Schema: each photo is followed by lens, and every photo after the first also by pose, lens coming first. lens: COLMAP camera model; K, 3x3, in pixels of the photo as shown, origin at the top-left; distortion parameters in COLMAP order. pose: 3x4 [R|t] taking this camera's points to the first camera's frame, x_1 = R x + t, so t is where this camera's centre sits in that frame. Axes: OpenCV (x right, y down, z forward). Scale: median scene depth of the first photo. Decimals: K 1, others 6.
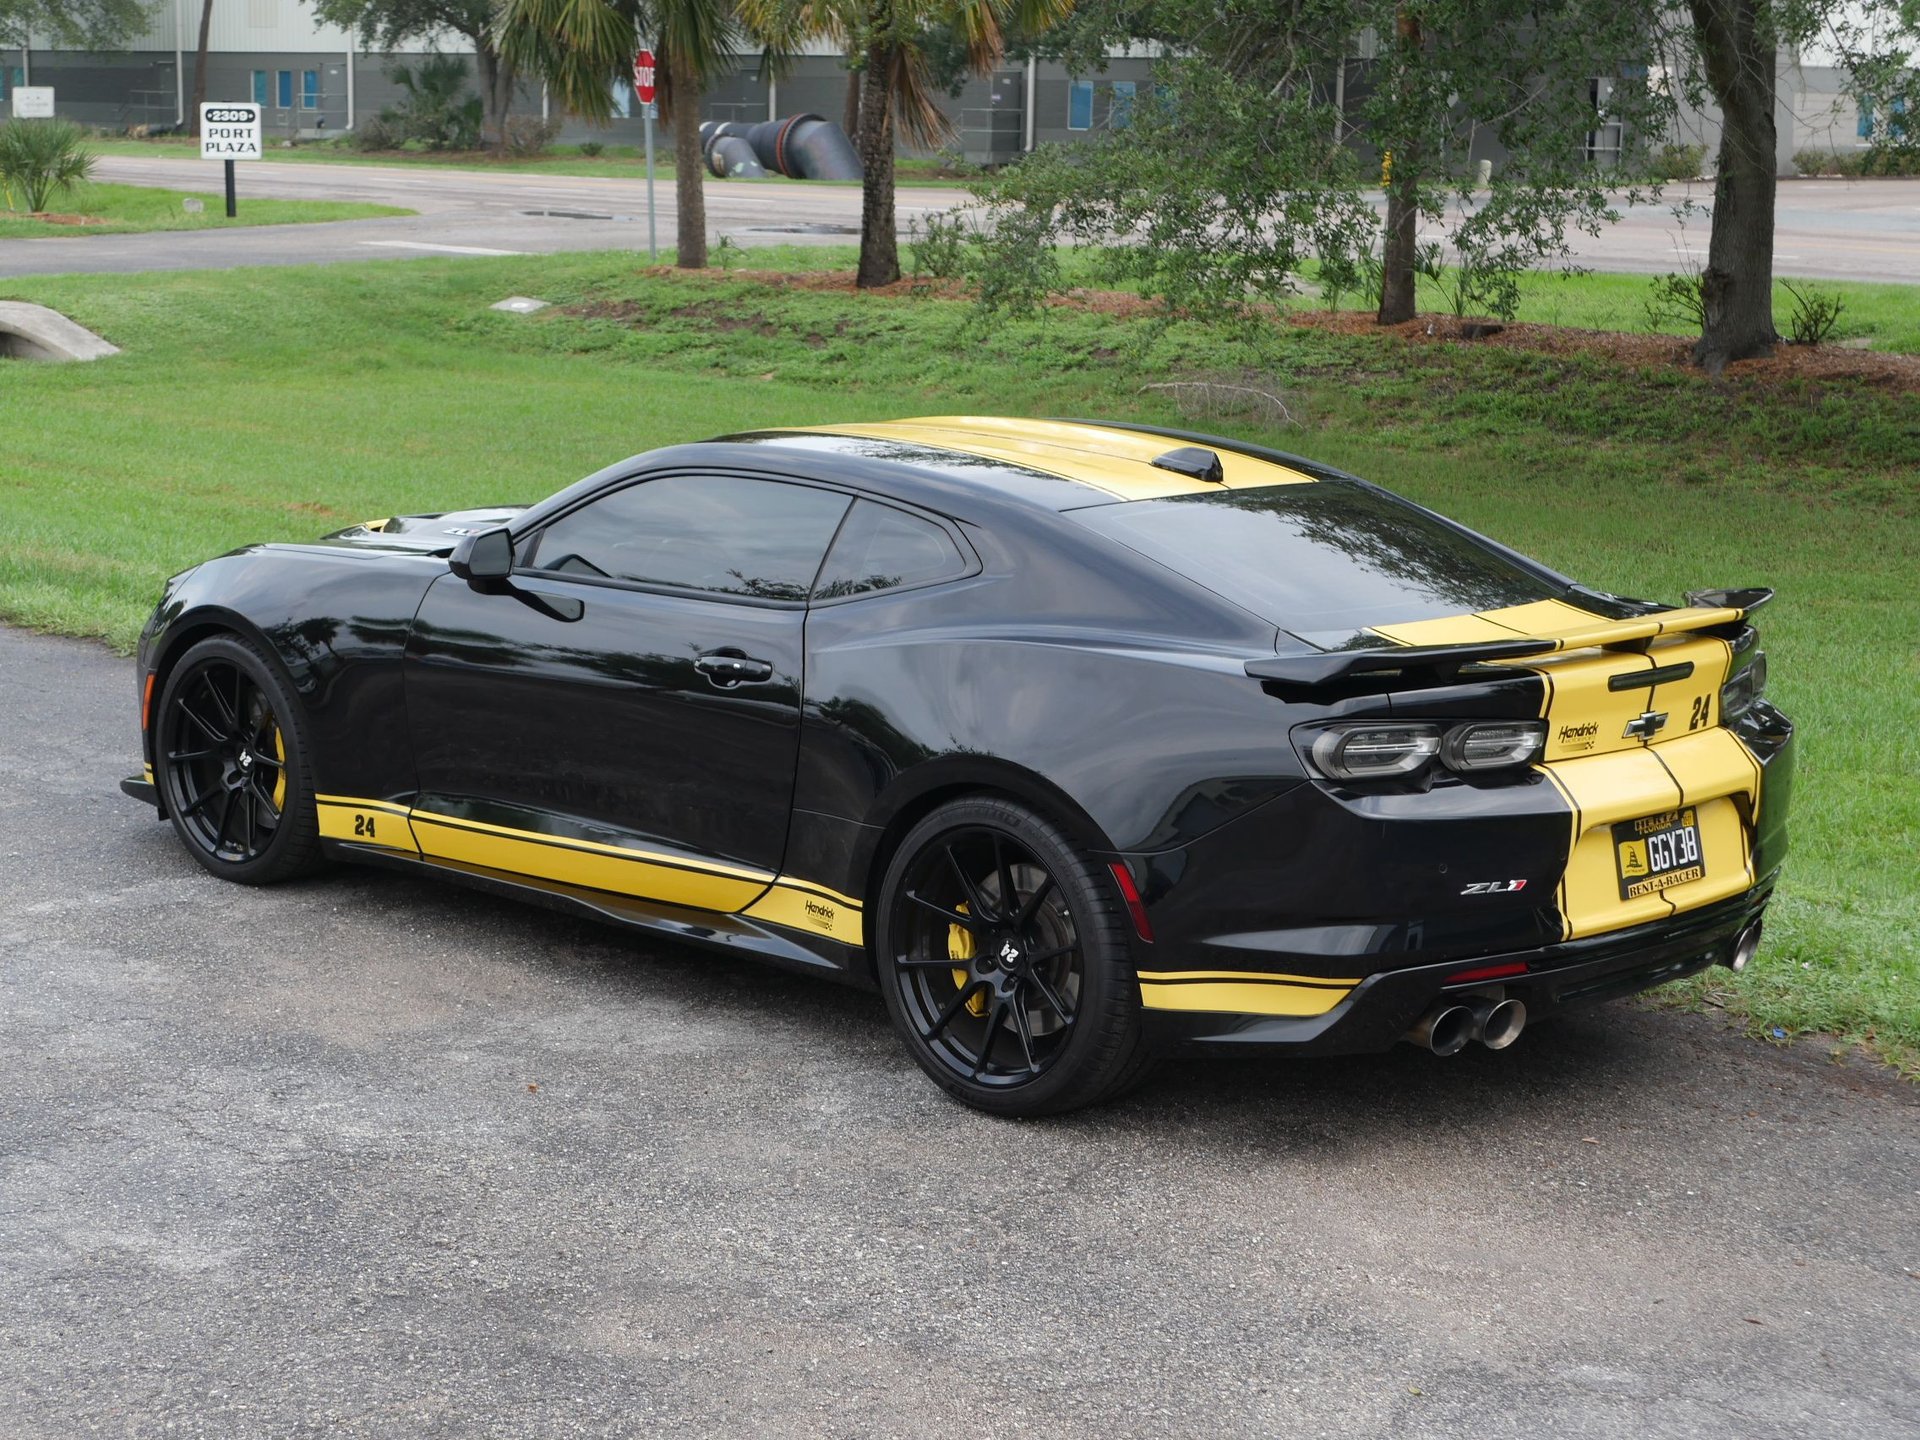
lens RADIAL K [[3098.0, 0, 960.0], [0, 3098.0, 720.0], [0, 0, 1]] dist [-0.001050, 0.034480]
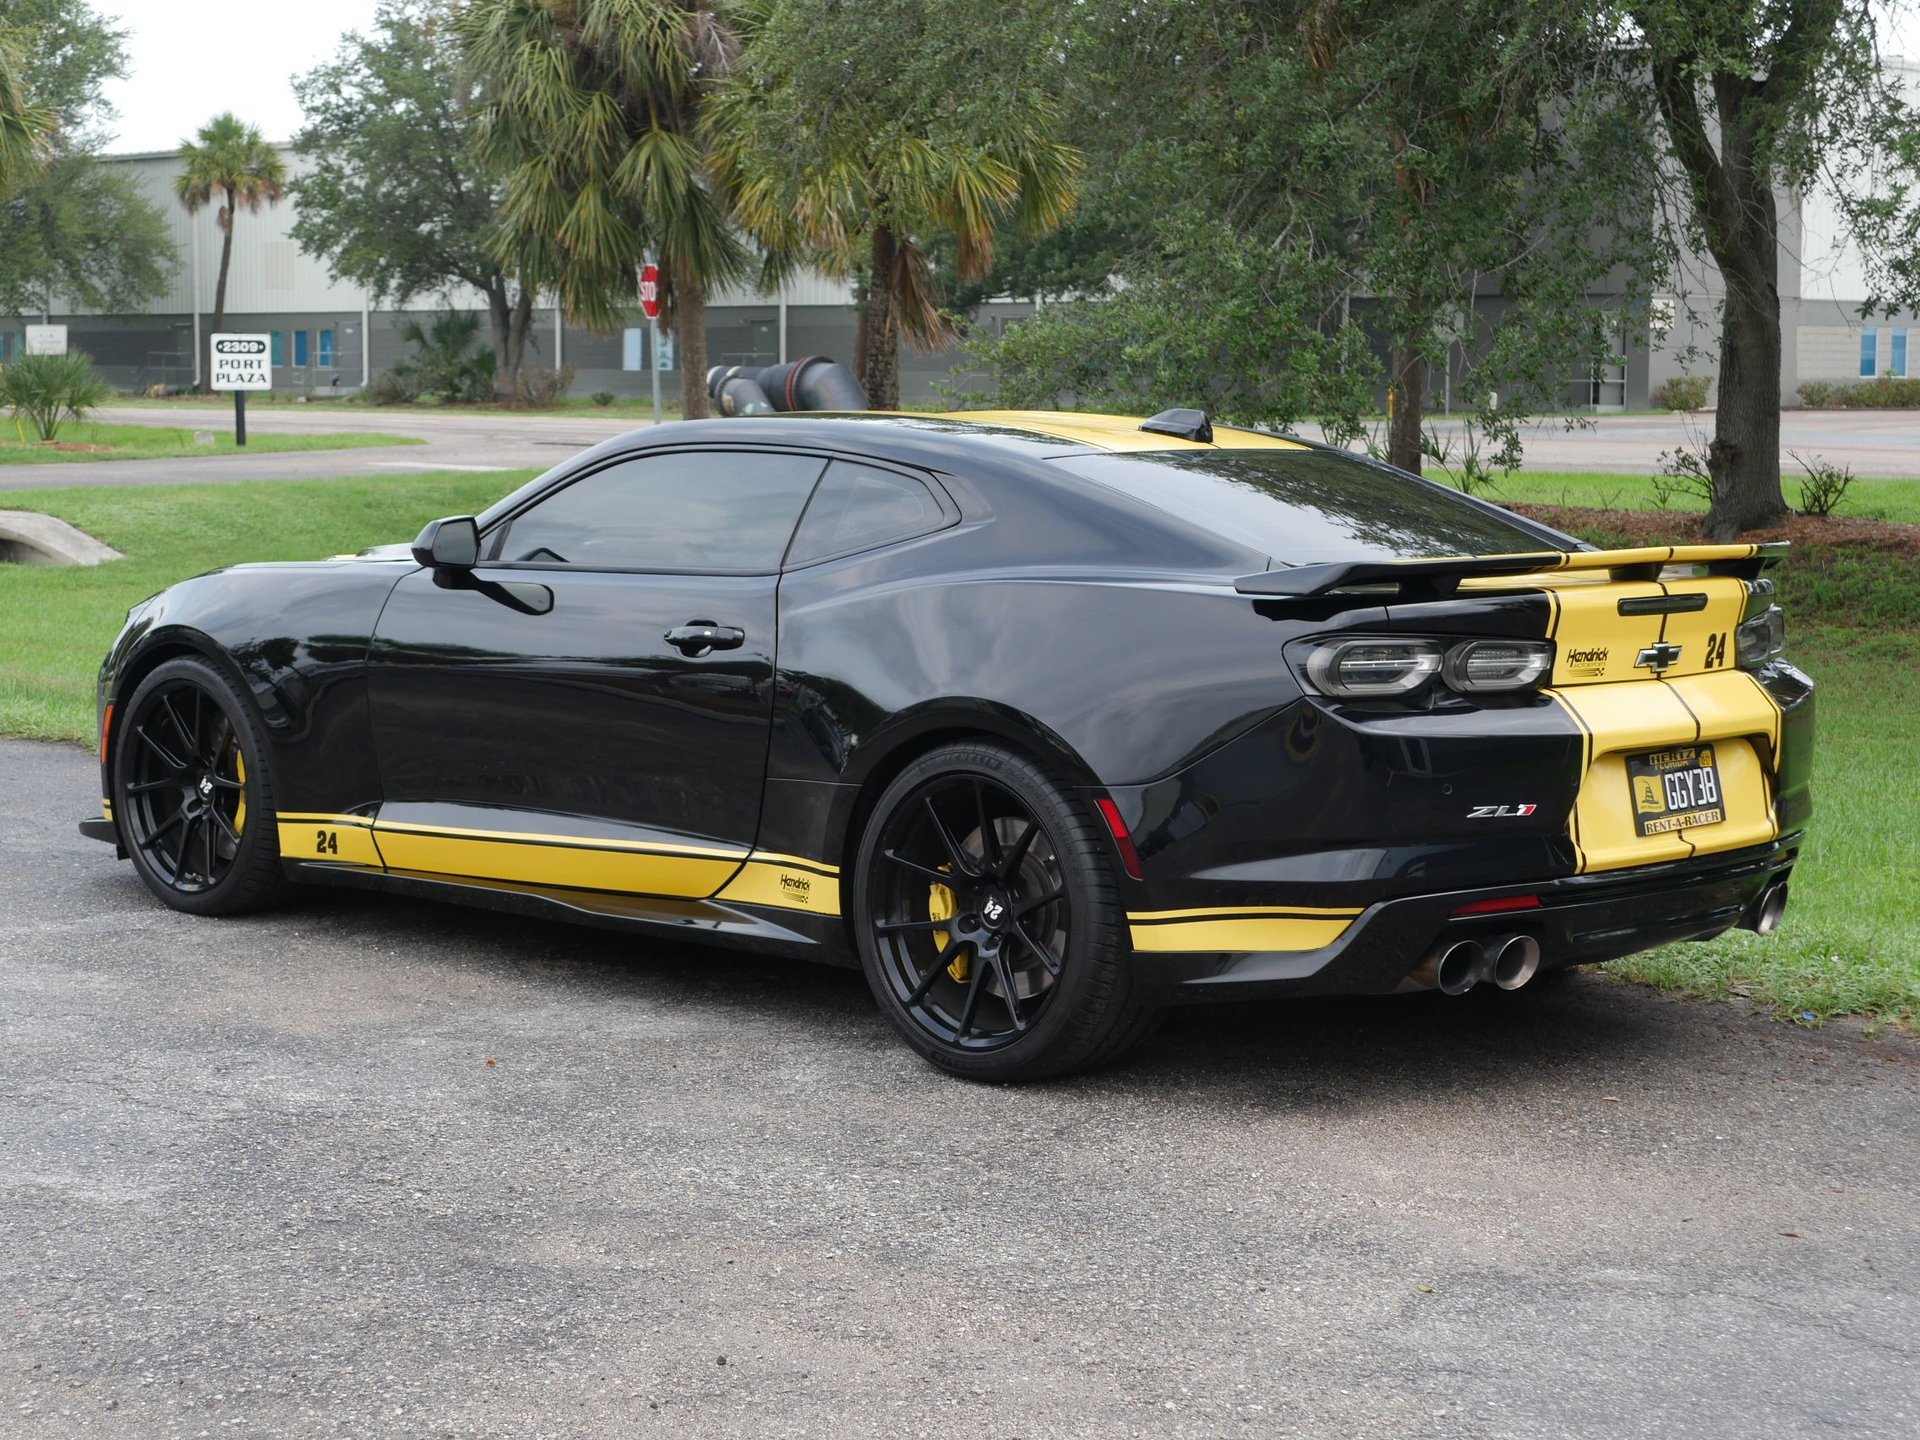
lens RADIAL K [[3108.0, 0, 958.8], [0, 3108.0, 741.0], [0, 0, 1]] dist [-0.000552, 0.031294]
pose [[0.999933, -0.010552, -0.004705, 0.010421], [0.010181, 0.997291, -0.072856, 0.092529], [0.005461, 0.072803, 0.997331, 0.047663]]
